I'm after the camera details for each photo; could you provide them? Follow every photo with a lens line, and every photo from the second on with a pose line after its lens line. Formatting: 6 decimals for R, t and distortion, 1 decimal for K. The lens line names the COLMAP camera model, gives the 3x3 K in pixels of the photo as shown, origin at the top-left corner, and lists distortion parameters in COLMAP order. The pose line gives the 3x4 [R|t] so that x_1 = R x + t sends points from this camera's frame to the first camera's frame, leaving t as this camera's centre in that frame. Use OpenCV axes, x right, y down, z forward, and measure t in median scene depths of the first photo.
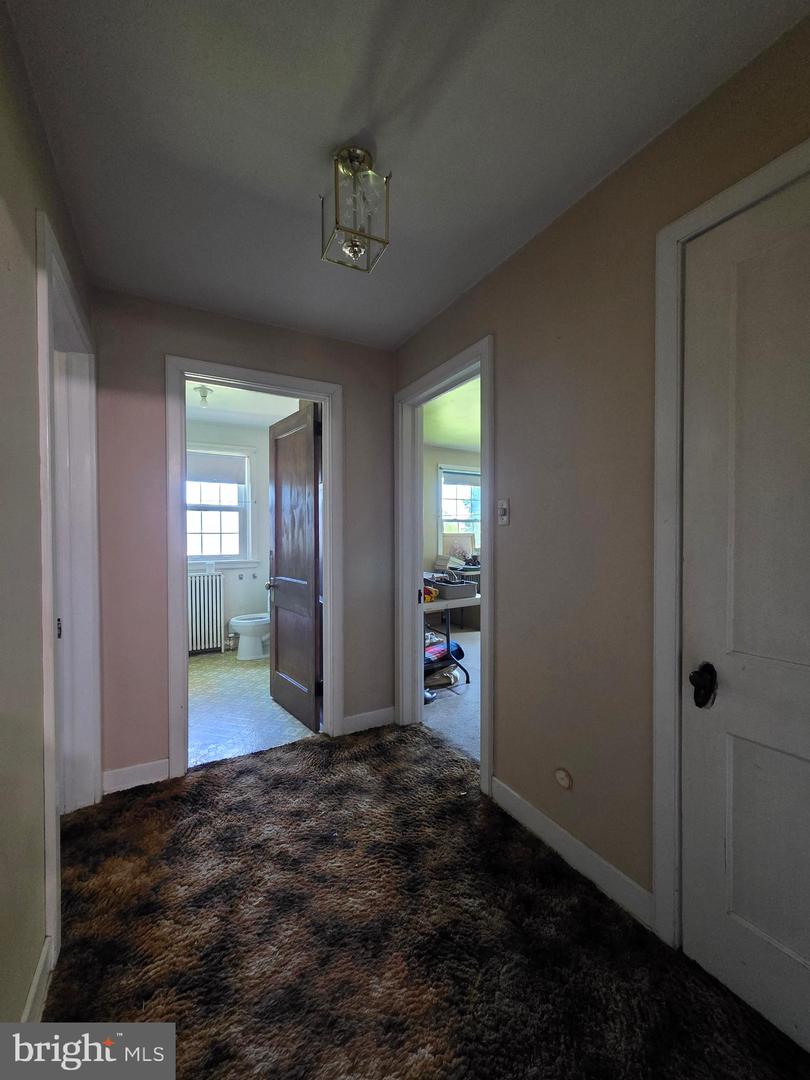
lens RADIAL K [[433.2, 0, 405.0], [0, 433.2, 540.0], [0, 0, 1]] dist [0.001248, 0.000033]
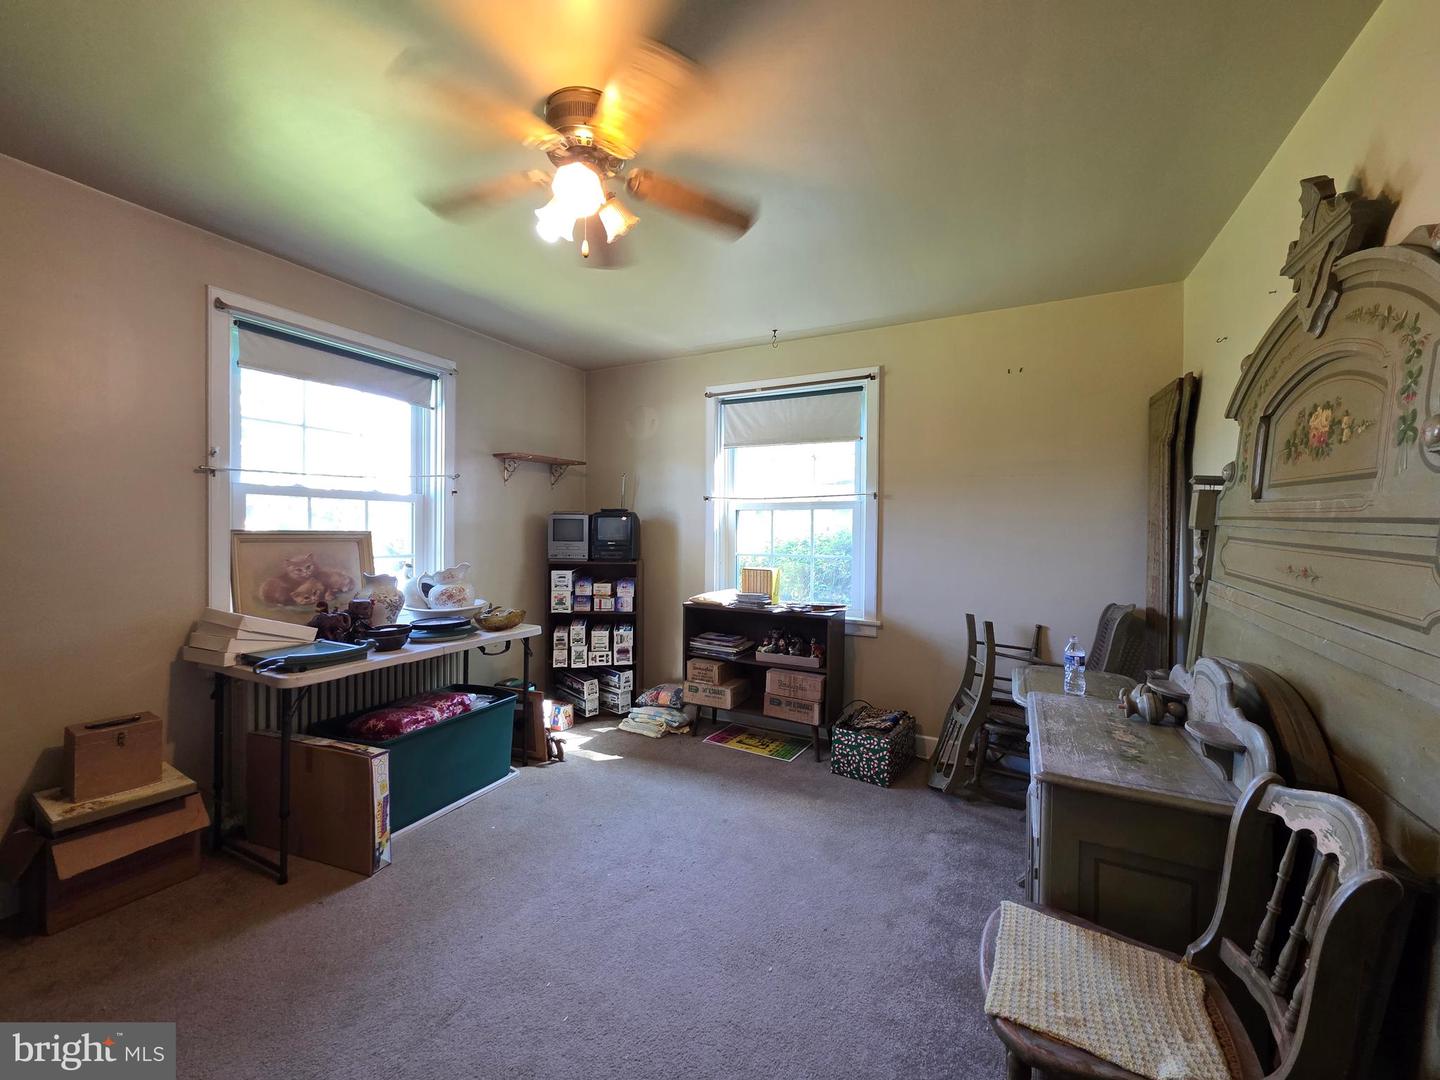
lens RADIAL K [[577.6, 0, 720.0], [0, 577.6, 540.0], [0, 0, 1]] dist [0.001248, 0.000033]
pose [[0.826722, -0.001056, 0.562610, 0.135951], [-0.001100, 0.999993, 0.003493, -0.010853], [-0.562610, -0.003506, 0.826715, 0.480757]]
